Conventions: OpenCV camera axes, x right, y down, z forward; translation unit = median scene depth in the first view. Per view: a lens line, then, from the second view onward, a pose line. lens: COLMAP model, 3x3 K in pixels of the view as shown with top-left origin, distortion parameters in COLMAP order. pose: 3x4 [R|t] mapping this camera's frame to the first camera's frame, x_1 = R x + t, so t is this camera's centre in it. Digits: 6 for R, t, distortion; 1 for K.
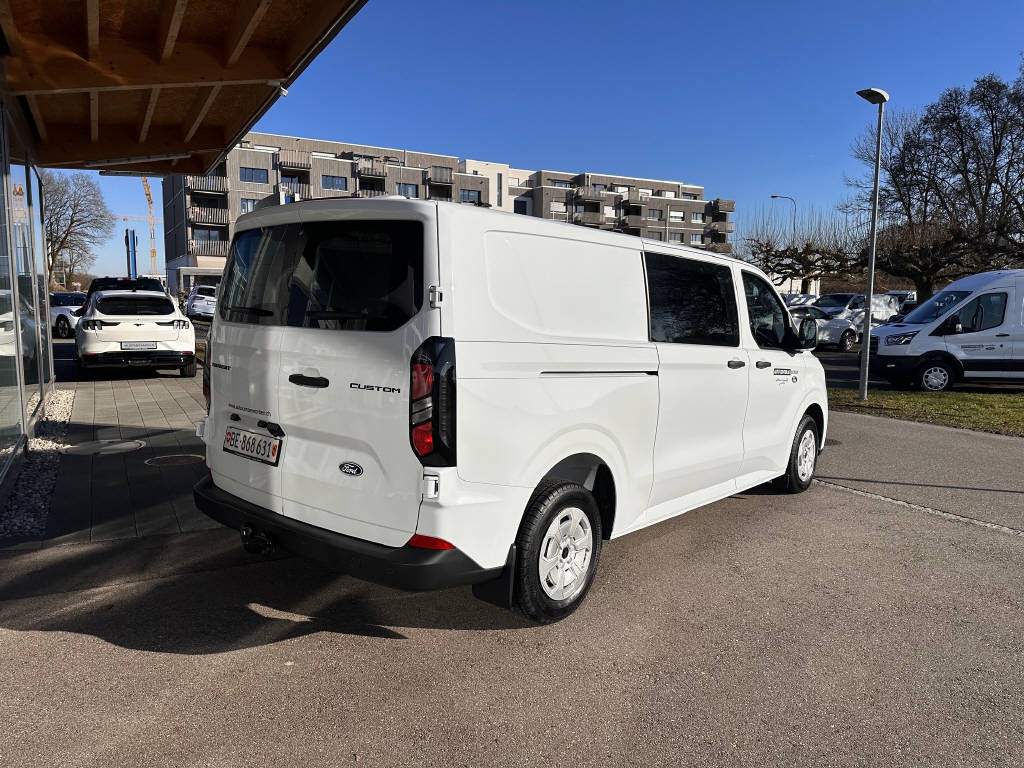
lens RADIAL K [[736.3, 0, 506.2], [0, 736.3, 373.9], [0, 0, 1]] dist [0.032464, -0.038197]
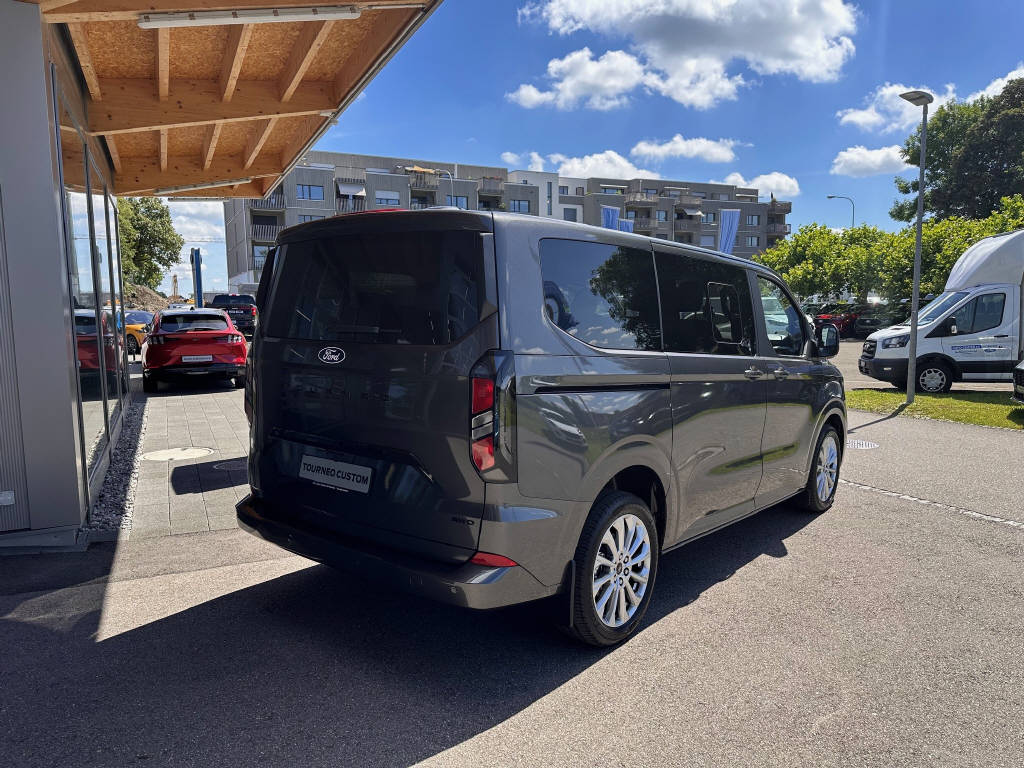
lens RADIAL K [[736.3, 0, 509.9], [0, 736.3, 384.9], [0, 0, 1]] dist [0.032464, -0.038197]
pose [[0.997582, -0.014123, -0.068047, 0.022548], [0.014405, 0.999890, 0.003647, -0.002129], [0.067988, -0.004618, 0.997675, -0.063021]]
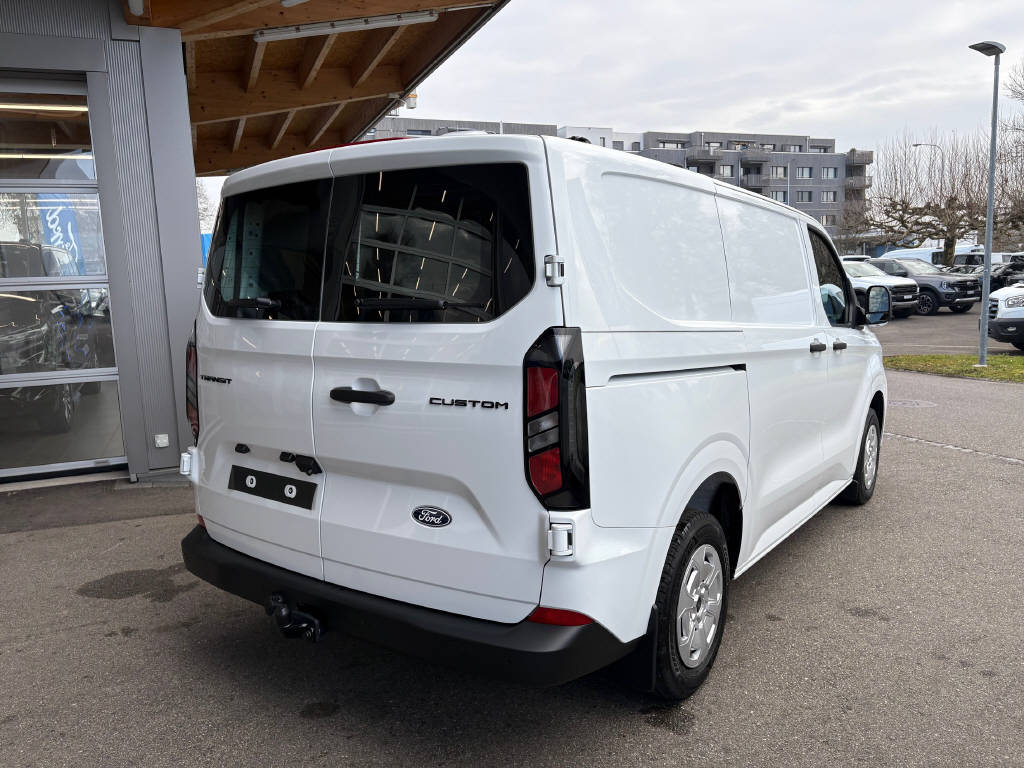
lens RADIAL K [[736.3, 0, 507.3], [0, 736.3, 378.7], [0, 0, 1]] dist [0.032464, -0.038197]
pose [[0.994462, -0.049187, 0.092875, -0.140742], [0.047820, 0.998713, 0.016890, -0.009783], [-0.093586, -0.012355, 0.995535, 0.200309]]
